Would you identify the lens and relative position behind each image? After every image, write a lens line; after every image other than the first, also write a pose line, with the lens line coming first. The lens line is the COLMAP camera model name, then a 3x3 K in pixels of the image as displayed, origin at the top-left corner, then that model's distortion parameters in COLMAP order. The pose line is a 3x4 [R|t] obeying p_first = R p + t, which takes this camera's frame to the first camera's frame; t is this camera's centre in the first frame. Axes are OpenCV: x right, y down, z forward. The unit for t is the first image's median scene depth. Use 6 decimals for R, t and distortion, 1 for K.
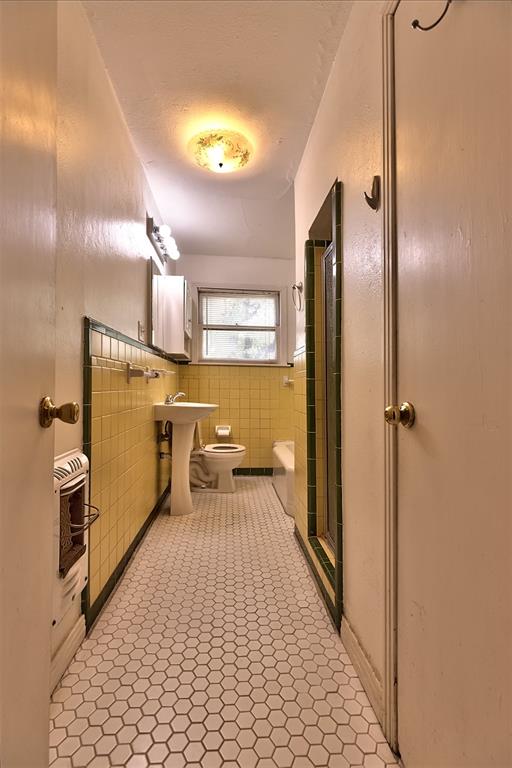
lens RADIAL K [[355.1, 0, 256.5], [0, 355.1, 384.6], [0, 0, 1]] dist [0.005466, 0.001346]
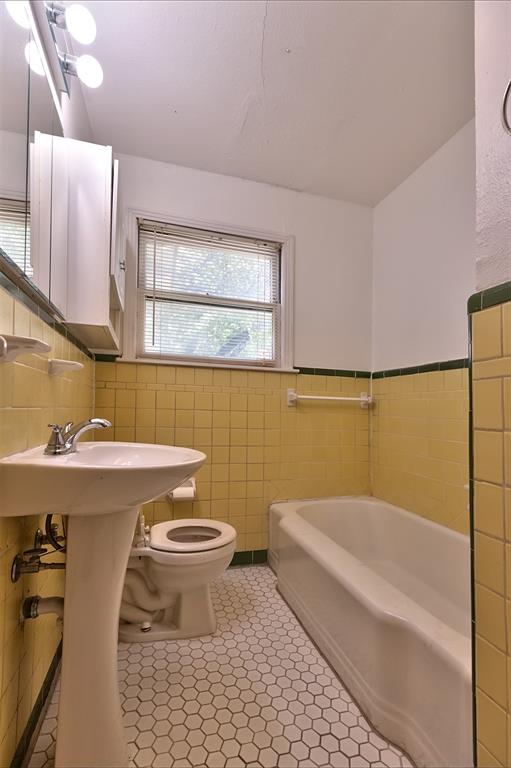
lens RADIAL K [[355.1, 0, 248.1], [0, 355.1, 395.8], [0, 0, 1]] dist [0.005466, 0.001346]
pose [[0.982736, 0.017830, 0.184153, -0.096649], [-0.012957, 0.999534, -0.027628, 0.005085], [-0.184560, 0.024765, 0.982509, 0.455145]]
